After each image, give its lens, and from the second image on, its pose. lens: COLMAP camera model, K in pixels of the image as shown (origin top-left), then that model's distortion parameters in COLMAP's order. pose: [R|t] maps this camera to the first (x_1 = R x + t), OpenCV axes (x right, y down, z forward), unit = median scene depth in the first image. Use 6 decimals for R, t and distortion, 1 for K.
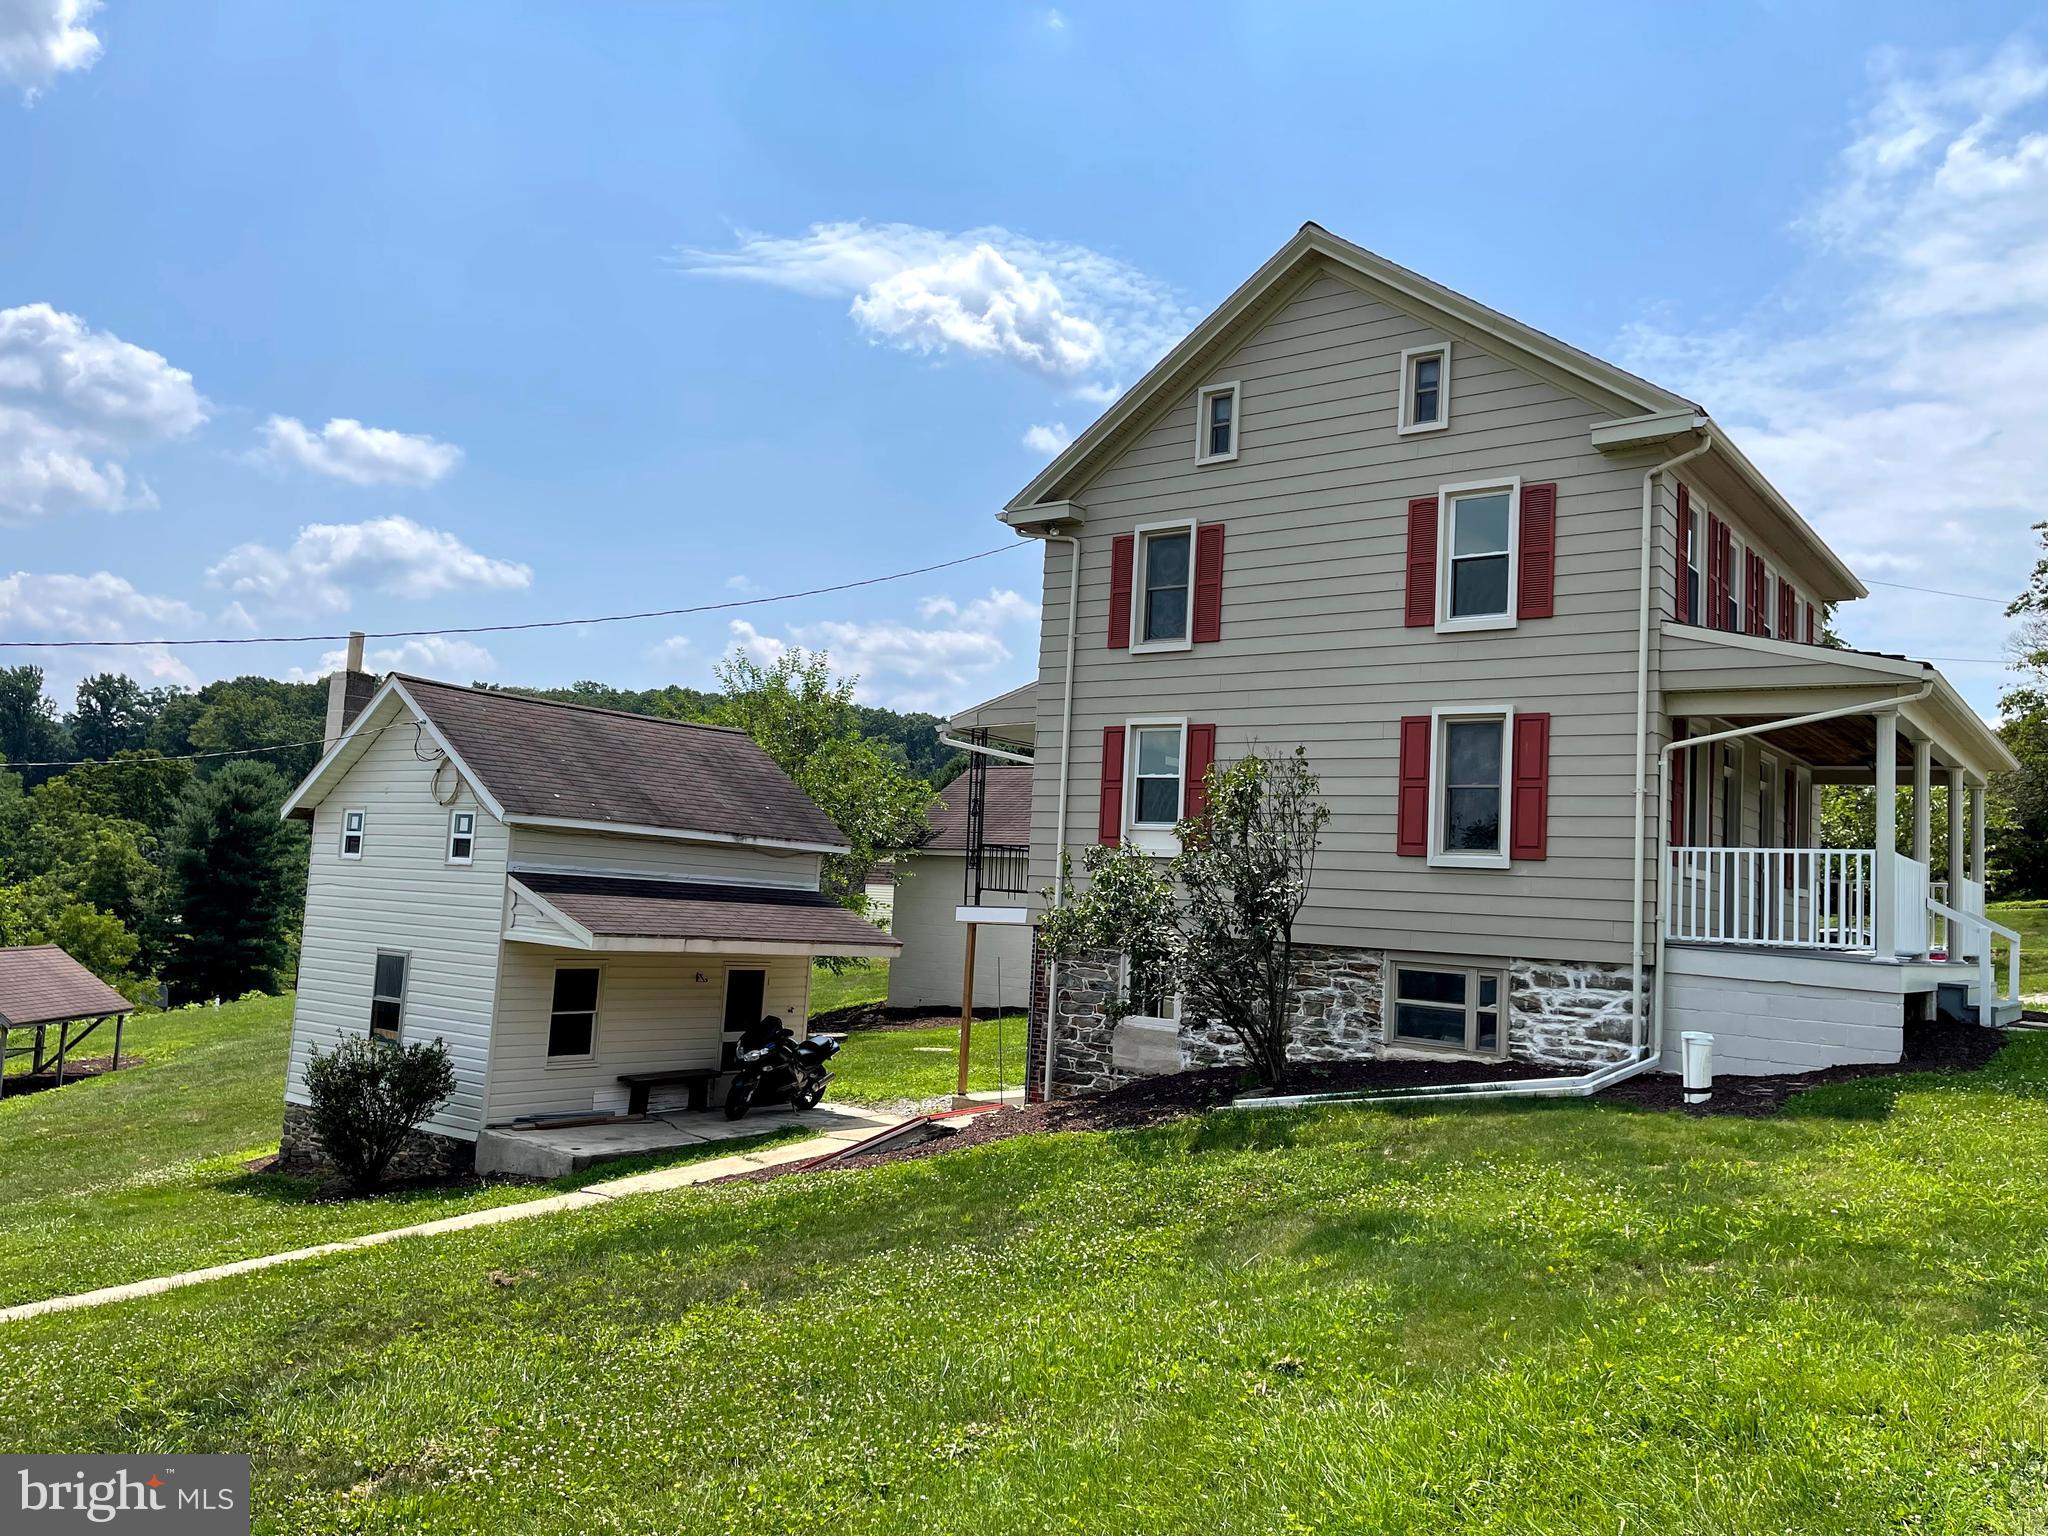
lens RADIAL K [[1546.7, 0, 982.2], [0, 1546.7, 786.5], [0, 0, 1]] dist [0.070681, -0.095373]
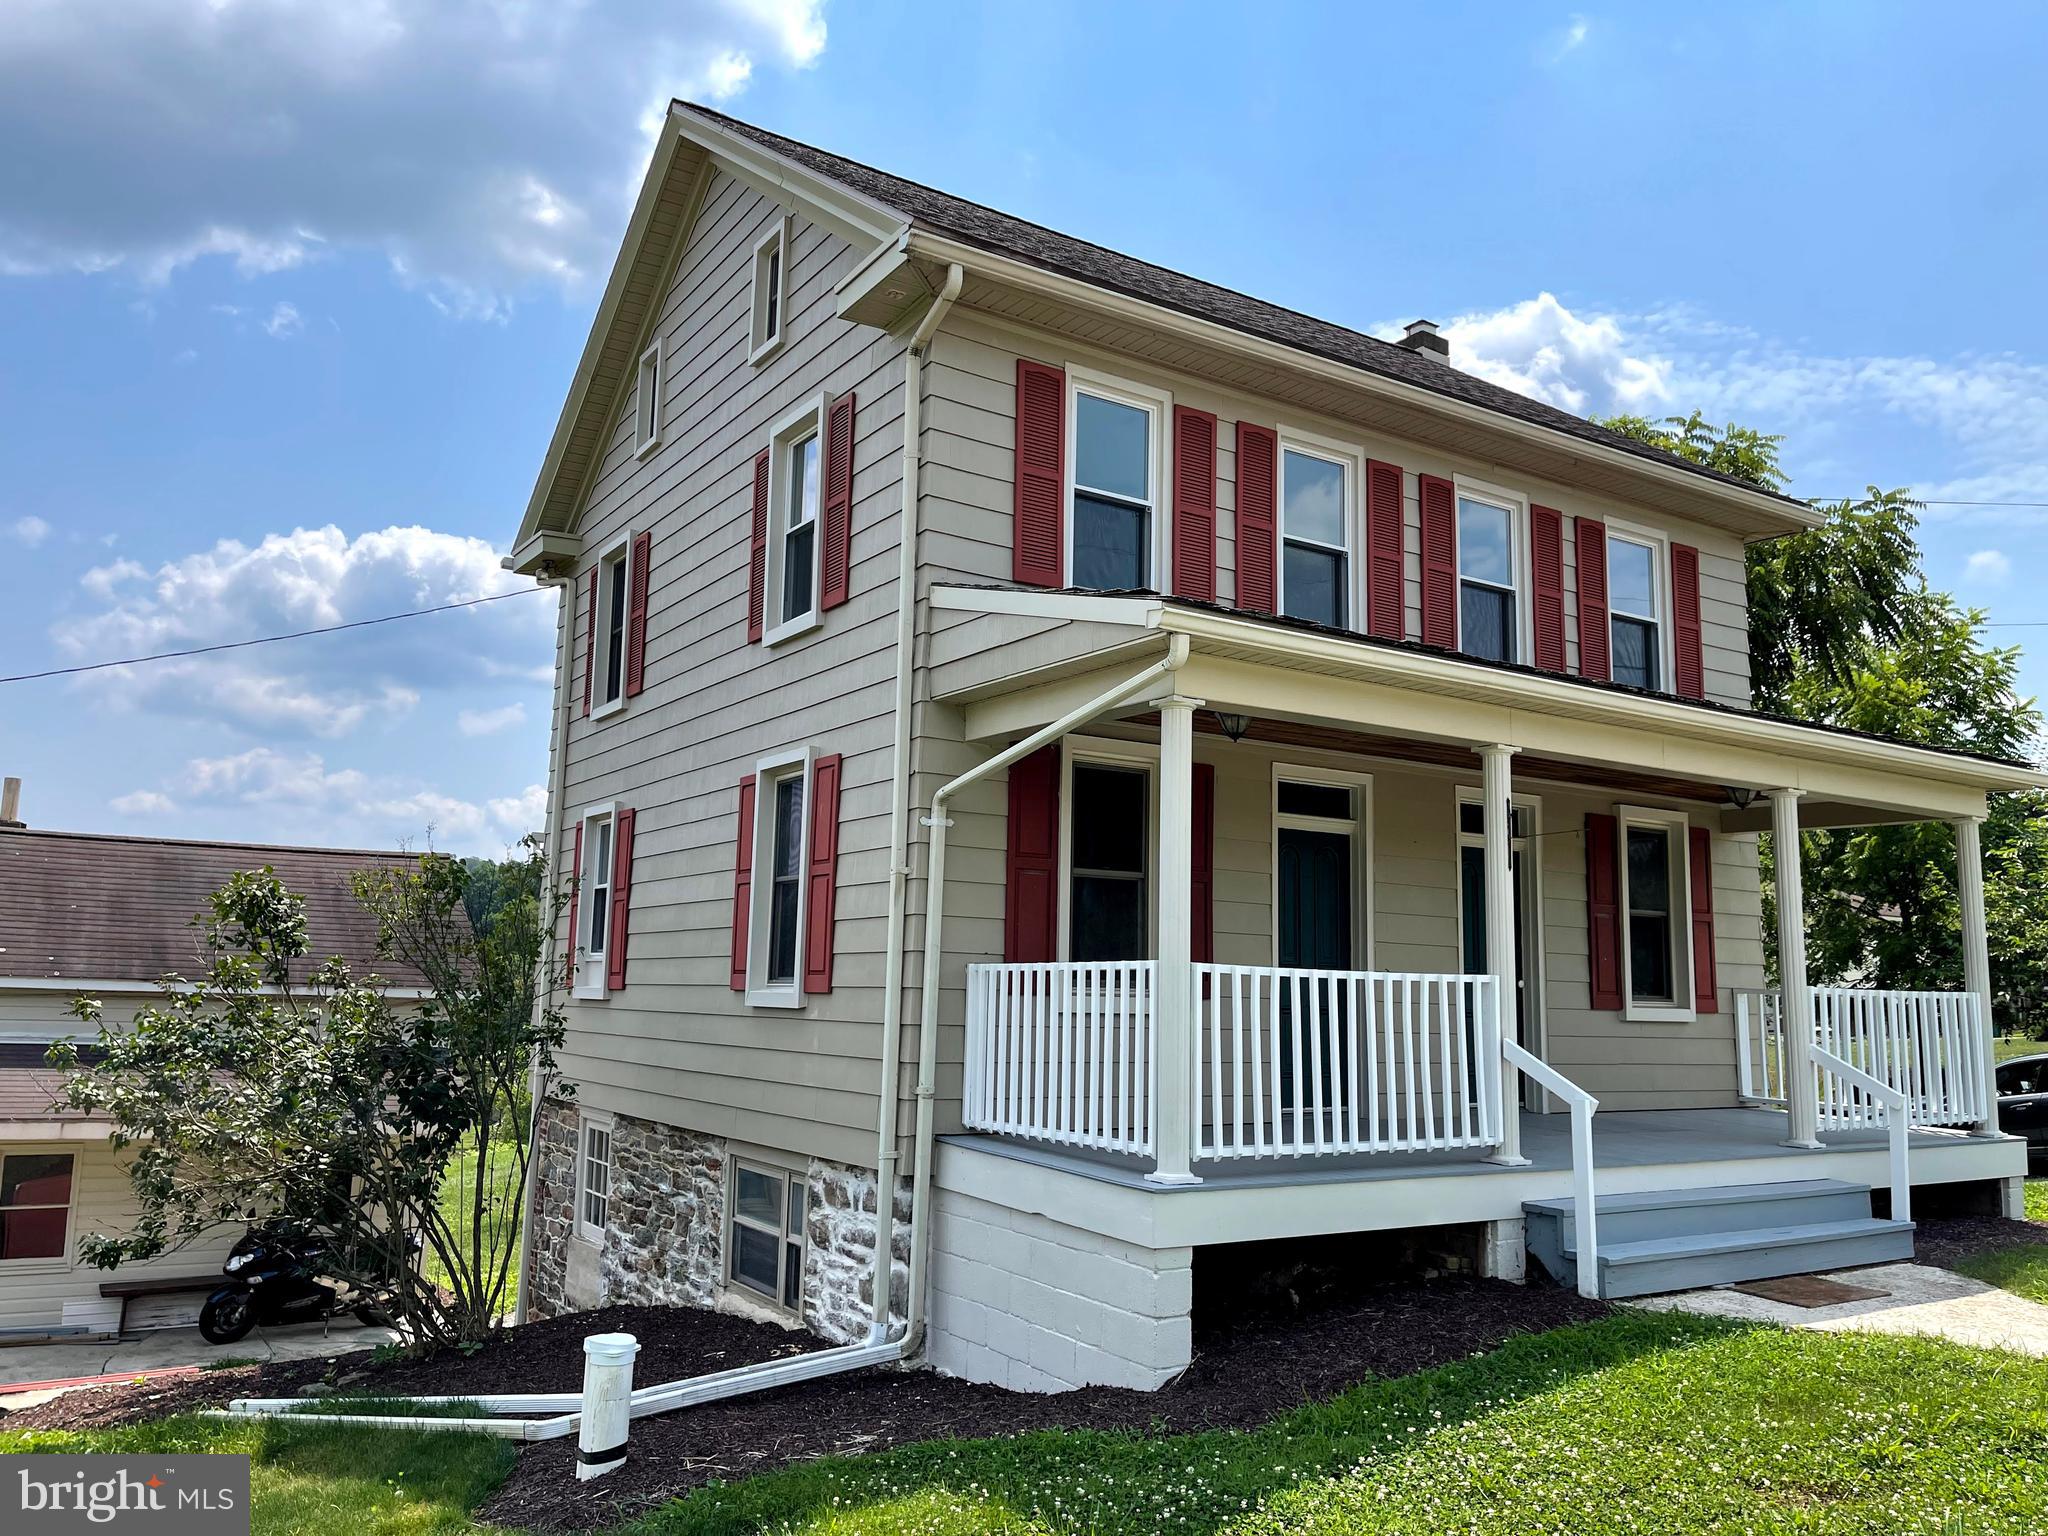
lens RADIAL K [[1546.7, 0, 1038.4], [0, 1546.7, 781.7], [0, 0, 1]] dist [0.070681, -0.095373]
pose [[0.936740, -0.080545, -0.340634, 0.617660], [0.055899, 0.995099, -0.081573, 0.017623], [0.345534, 0.057372, 0.936651, 0.428031]]
